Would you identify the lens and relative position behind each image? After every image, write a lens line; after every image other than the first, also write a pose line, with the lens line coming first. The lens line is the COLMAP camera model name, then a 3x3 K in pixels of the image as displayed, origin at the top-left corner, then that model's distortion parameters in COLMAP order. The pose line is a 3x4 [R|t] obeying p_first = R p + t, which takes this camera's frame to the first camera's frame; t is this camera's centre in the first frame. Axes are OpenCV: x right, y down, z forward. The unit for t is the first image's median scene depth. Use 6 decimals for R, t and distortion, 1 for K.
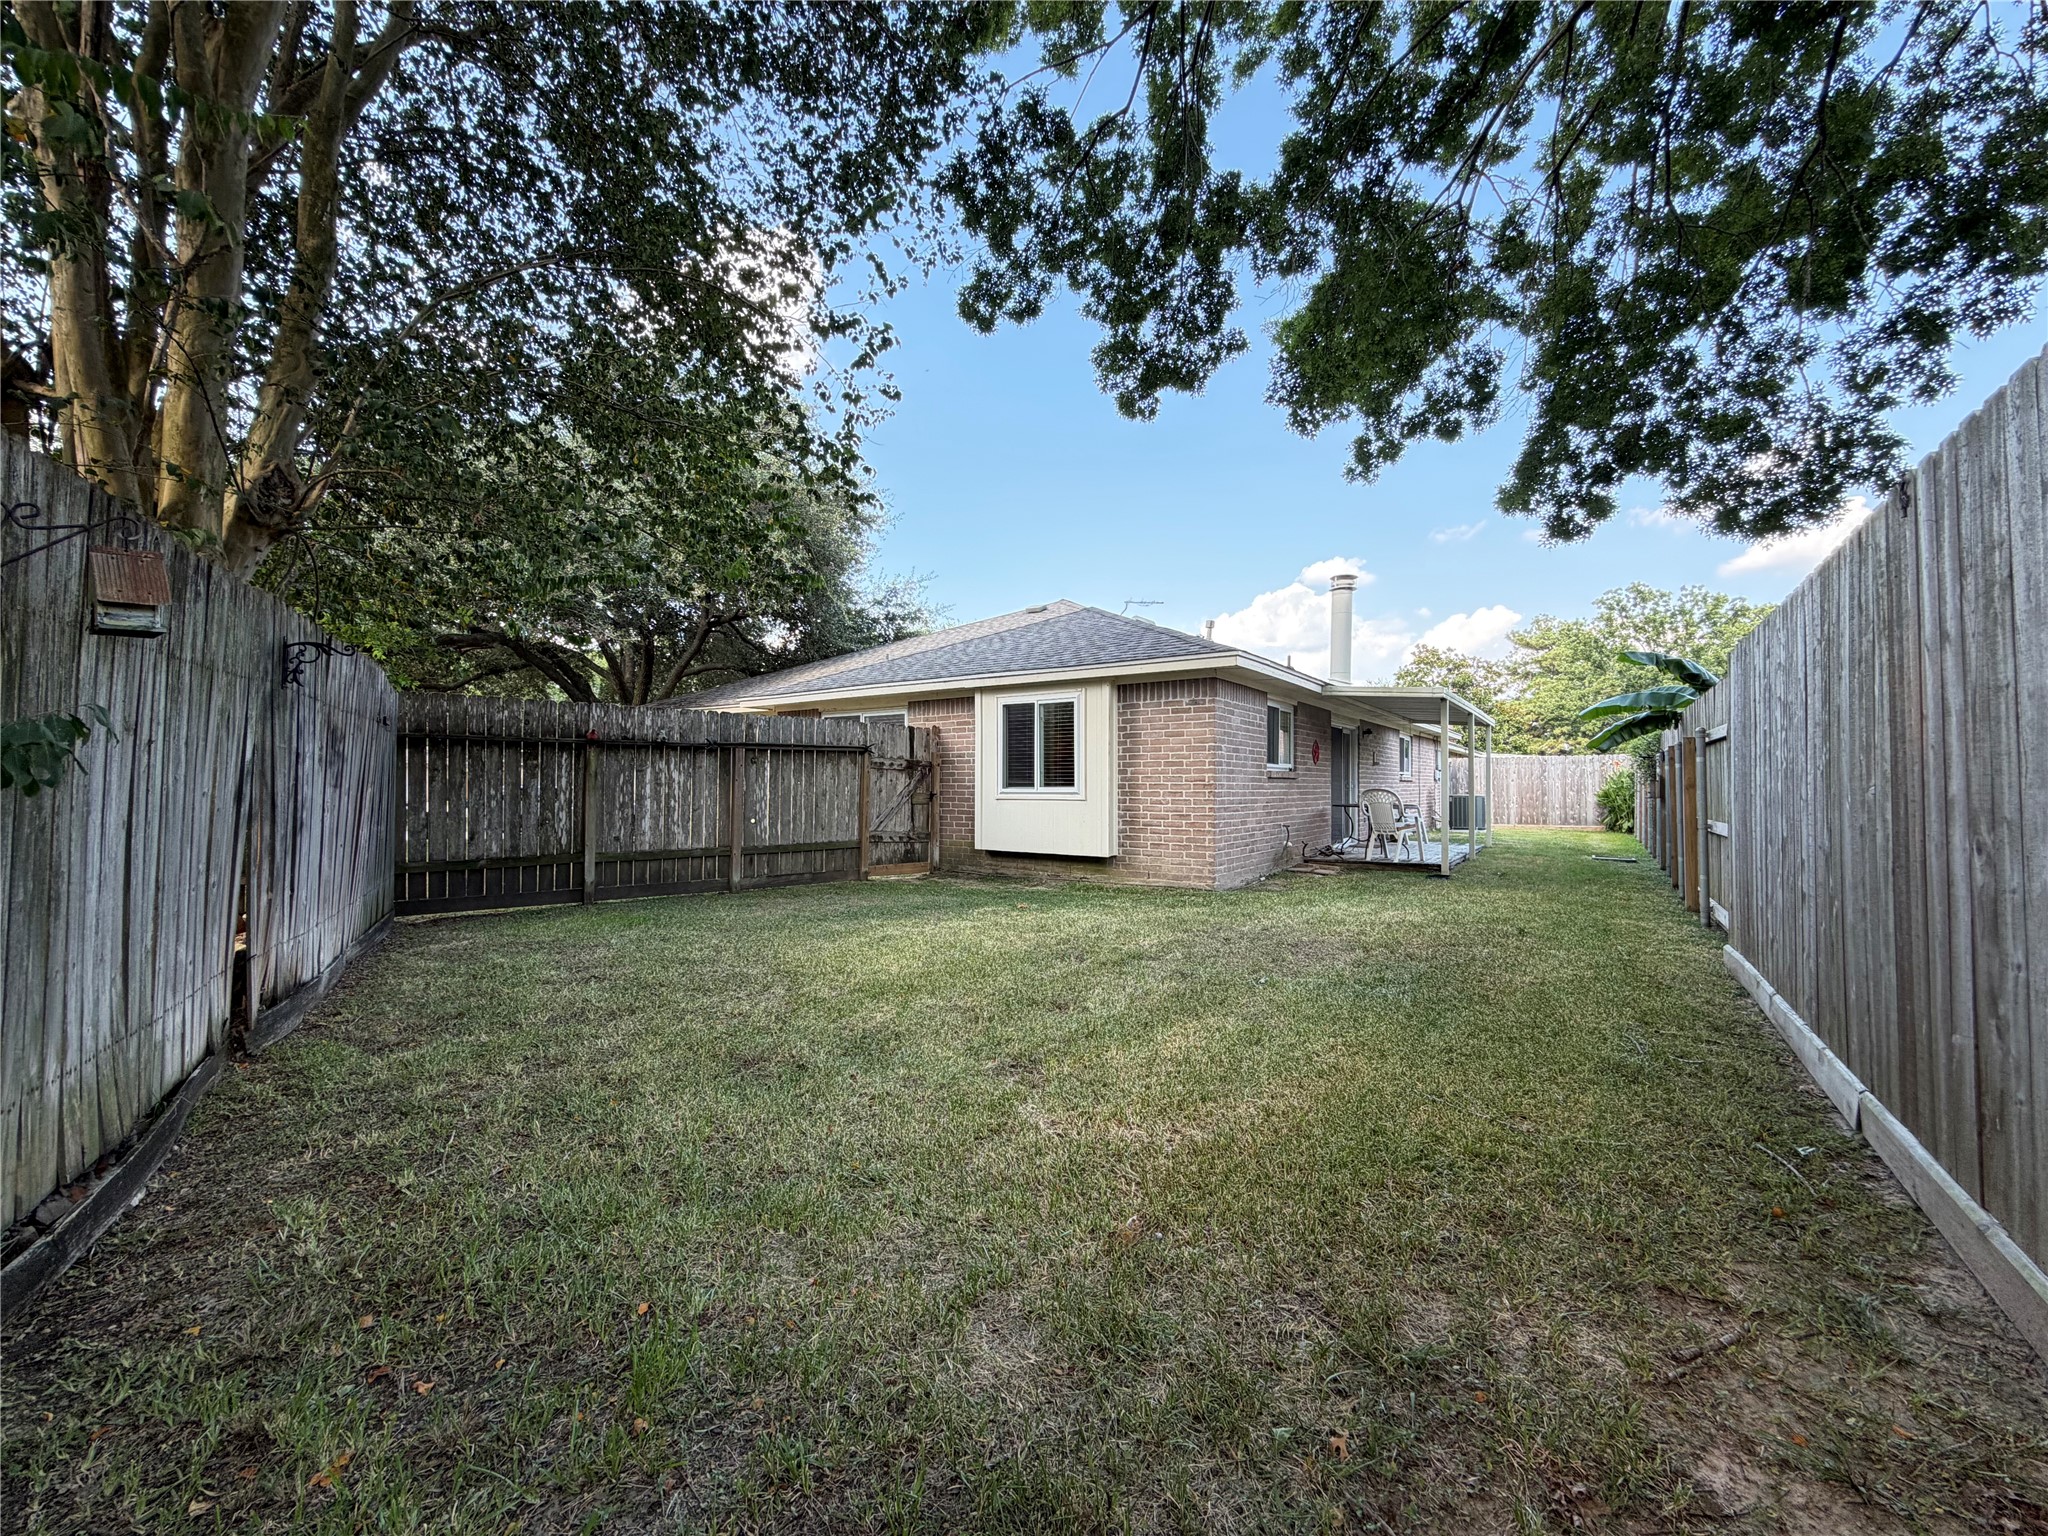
lens RADIAL K [[817.0, 0, 1016.4], [0, 817.0, 769.7], [0, 0, 1]] dist [0.000323, -0.000389]
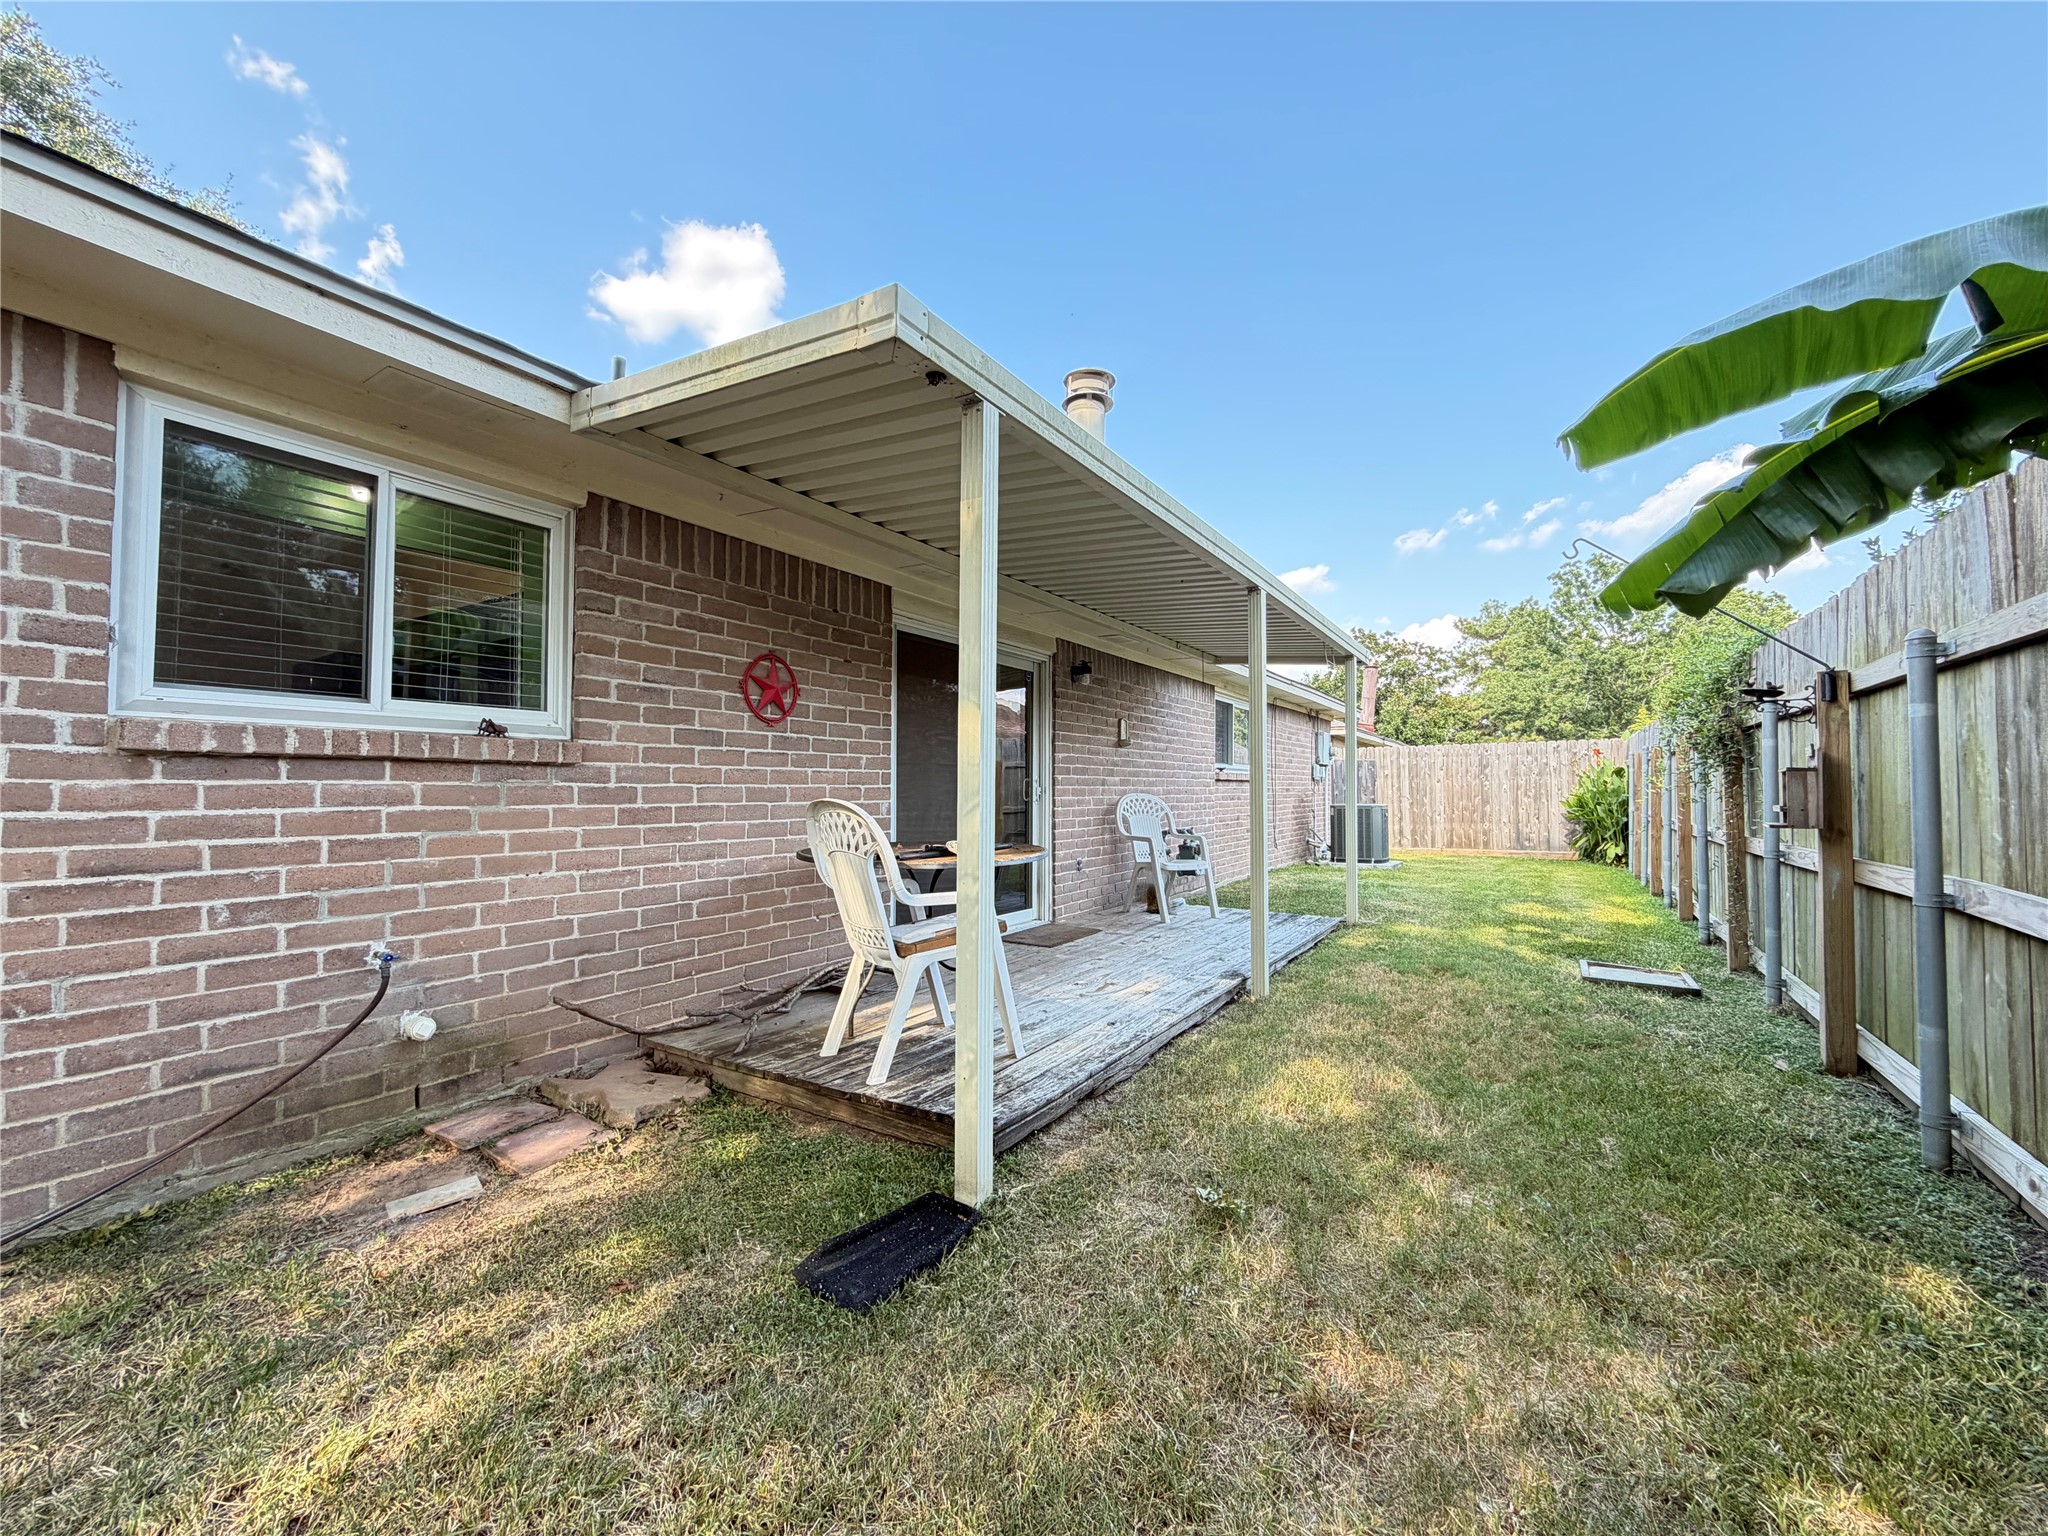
lens RADIAL K [[817.0, 0, 1016.4], [0, 817.0, 769.7], [0, 0, 1]] dist [0.000323, -0.000389]
pose [[0.999184, -0.002510, 0.040311, 0.102514], [0.002785, 0.999973, -0.006787, 0.003185], [-0.040293, 0.006893, 0.999164, 0.151887]]
